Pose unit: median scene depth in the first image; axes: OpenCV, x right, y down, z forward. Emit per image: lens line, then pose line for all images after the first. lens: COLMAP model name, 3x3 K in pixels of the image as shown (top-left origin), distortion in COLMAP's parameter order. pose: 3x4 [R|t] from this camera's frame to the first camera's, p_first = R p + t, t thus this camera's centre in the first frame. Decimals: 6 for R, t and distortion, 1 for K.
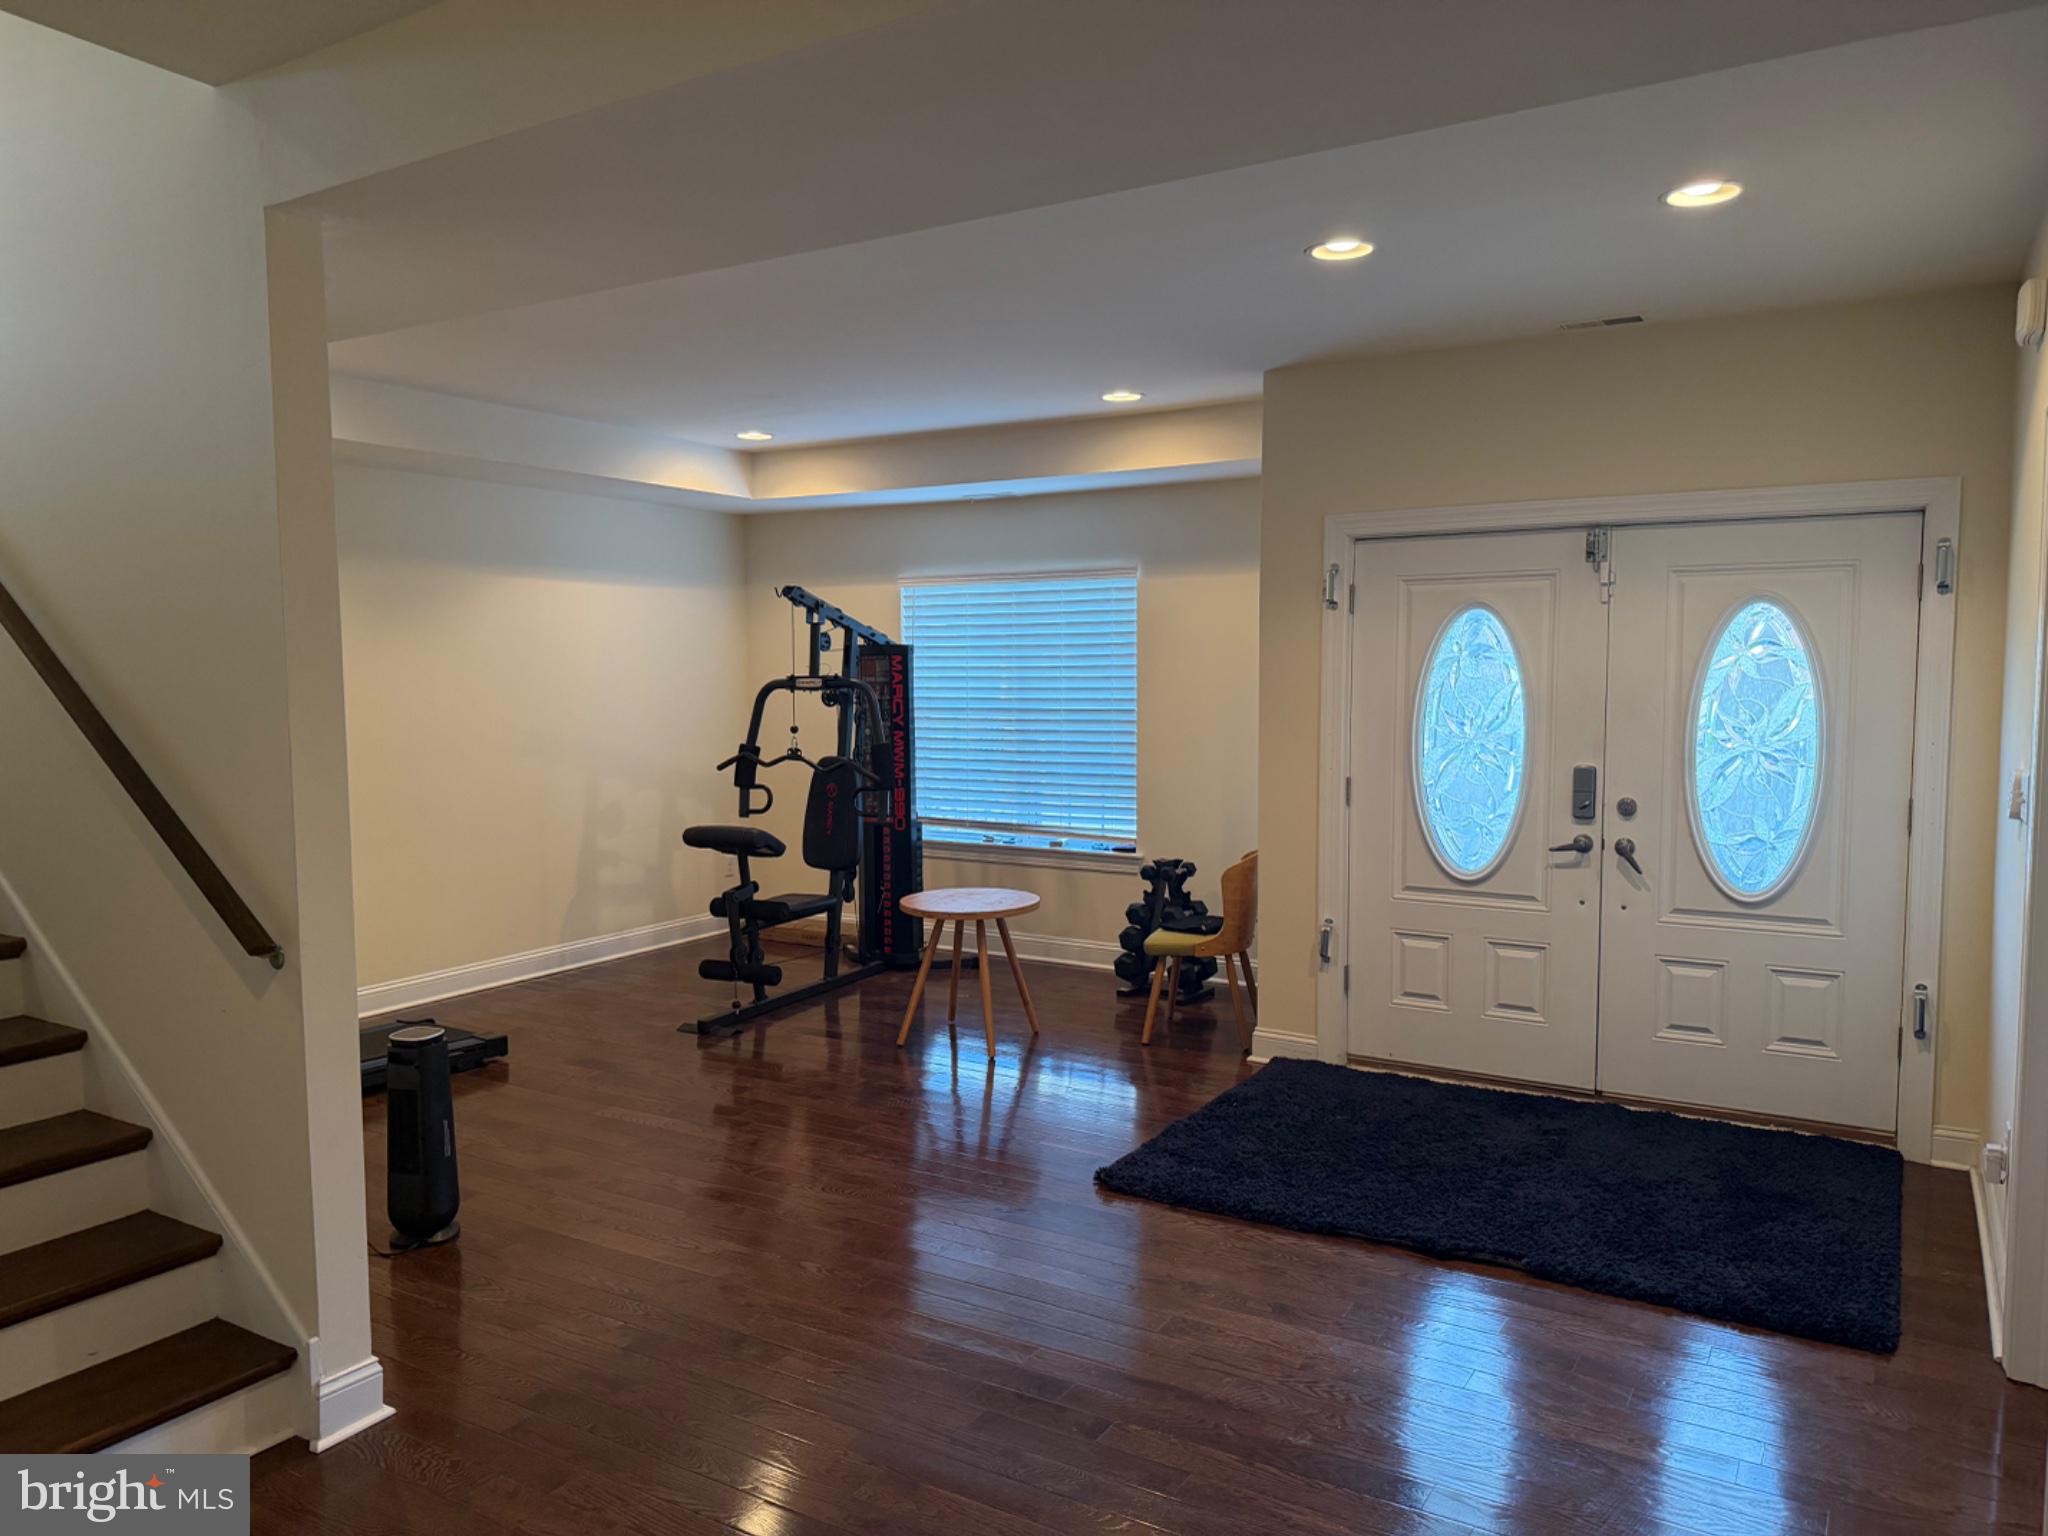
lens RADIAL K [[1423.5, 0, 1041.0], [0, 1423.5, 773.0], [0, 0, 1]] dist [0.172890, -0.318970]
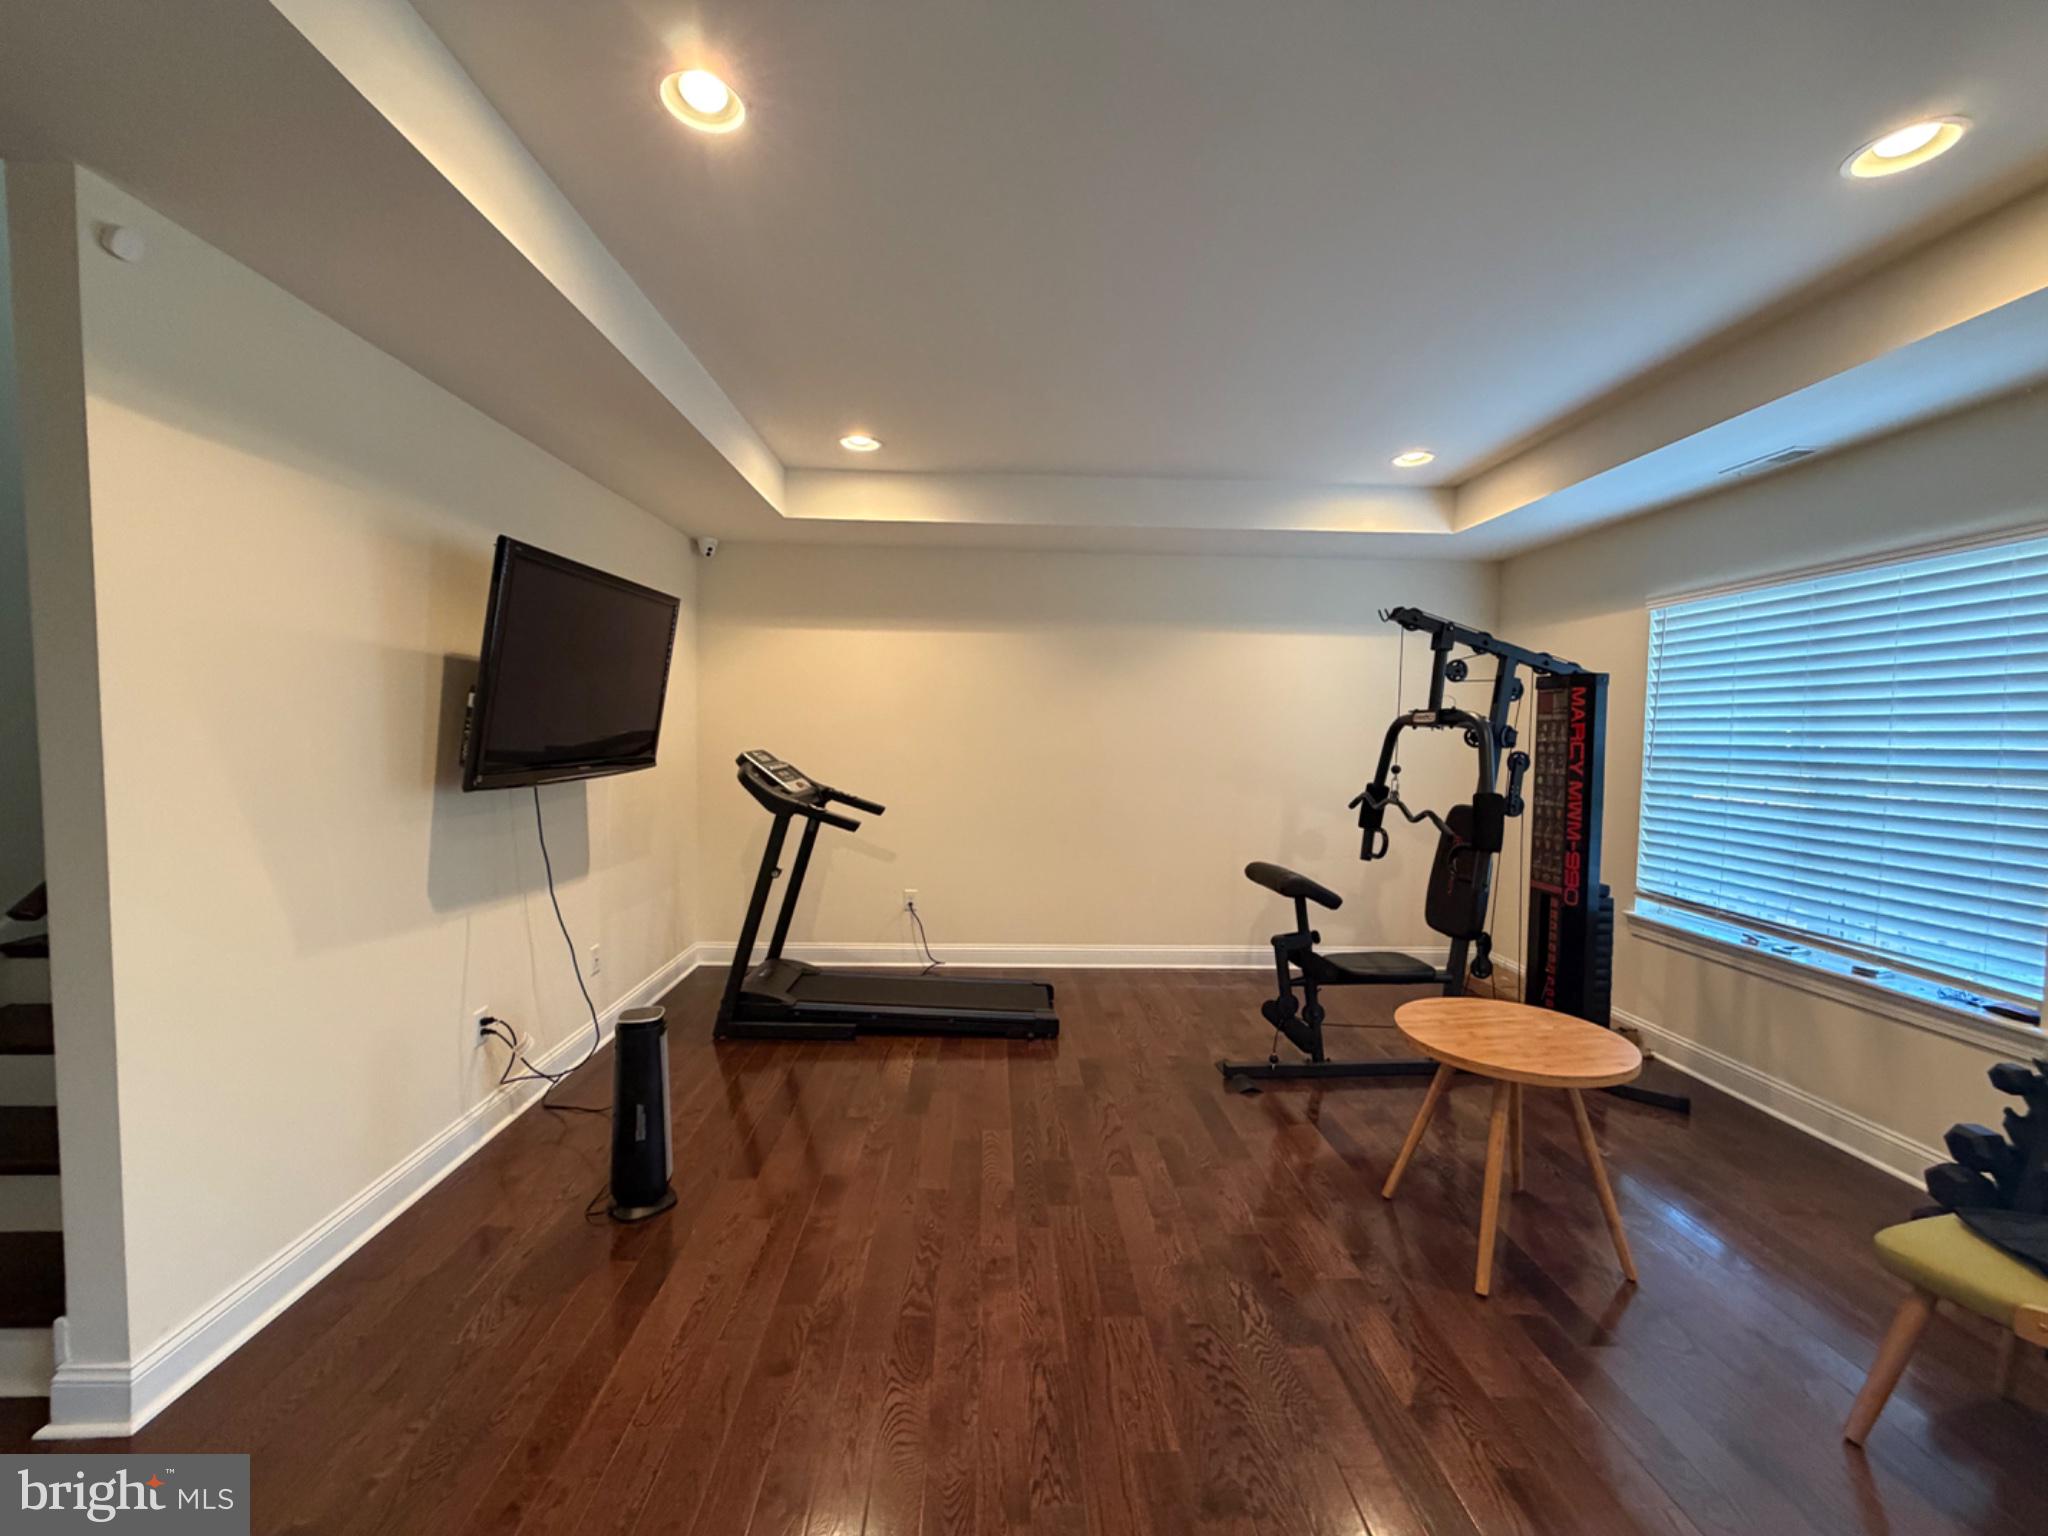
lens RADIAL K [[815.6, 0, 1024.0], [0, 815.6, 768.0], [0, 0, 1]] dist [-0.000503, -0.000039]
pose [[0.536854, 0.052601, -0.842034, 0.123355], [-0.081671, 0.996607, 0.010186, -0.017111], [0.839713, 0.063301, 0.539329, 0.515119]]
